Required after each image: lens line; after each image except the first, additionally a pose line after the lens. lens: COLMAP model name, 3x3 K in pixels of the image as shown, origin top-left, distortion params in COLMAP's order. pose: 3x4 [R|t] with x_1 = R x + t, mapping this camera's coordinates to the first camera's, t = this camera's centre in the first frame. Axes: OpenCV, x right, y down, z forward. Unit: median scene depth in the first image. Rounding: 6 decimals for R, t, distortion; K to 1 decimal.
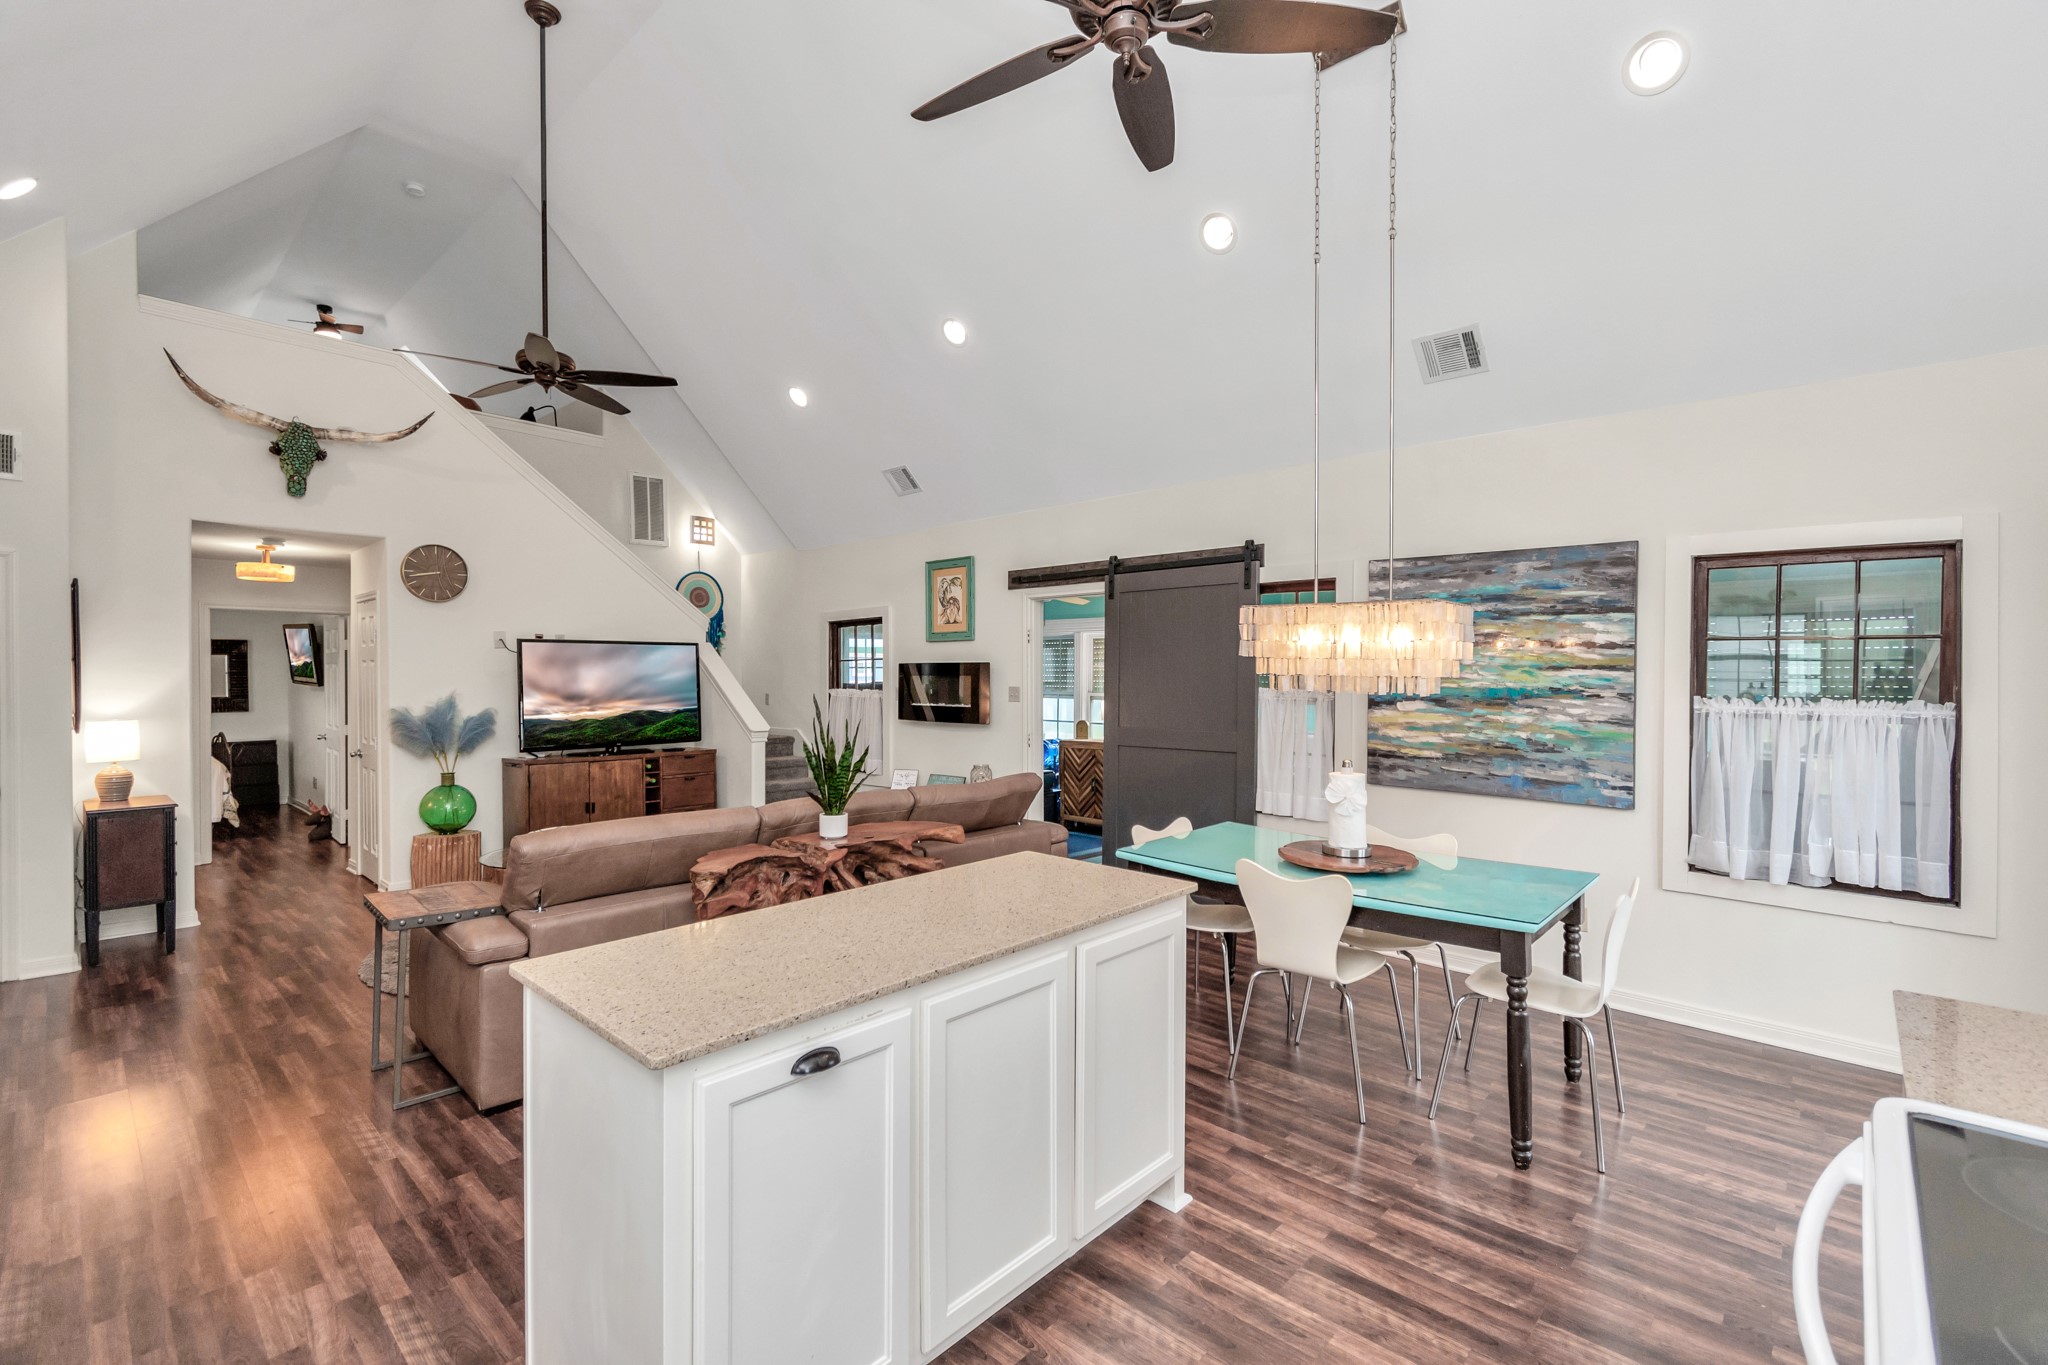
lens RADIAL K [[893.0, 0, 1033.2], [0, 893.0, 684.8], [0, 0, 1]] dist [-0.003337, -0.001028]
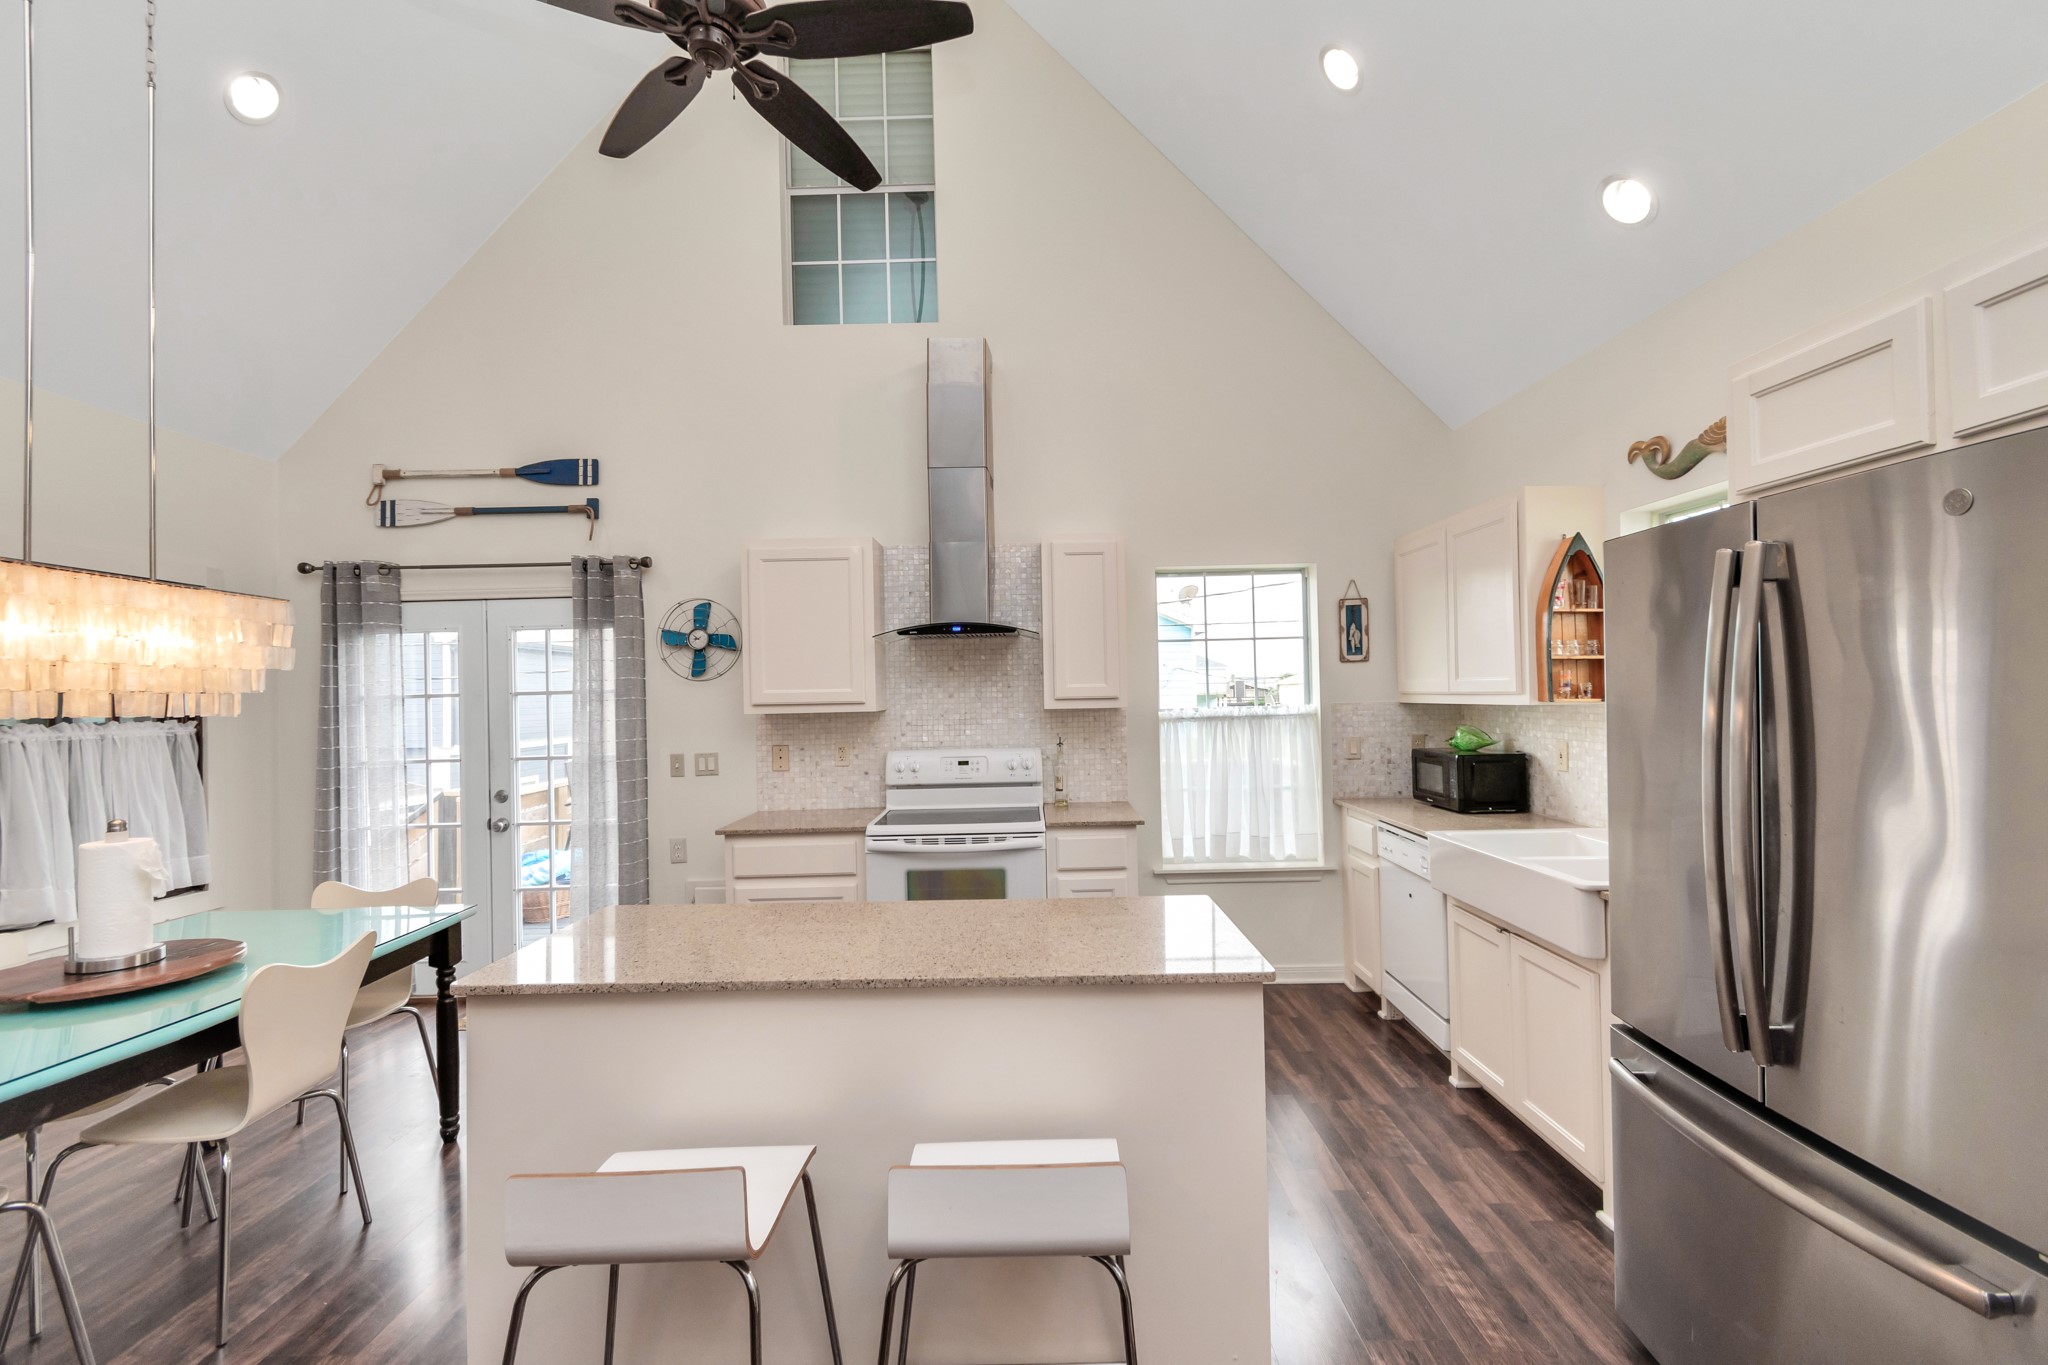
lens RADIAL K [[899.6, 0, 1023.6], [0, 899.6, 683.5], [0, 0, 1]] dist [0.004895, 0.000309]
pose [[-0.669944, 0.020872, 0.742119, -0.320382], [0.027778, 0.999610, -0.003038, 0.001783], [-0.741892, 0.018579, -0.670262, 0.520844]]
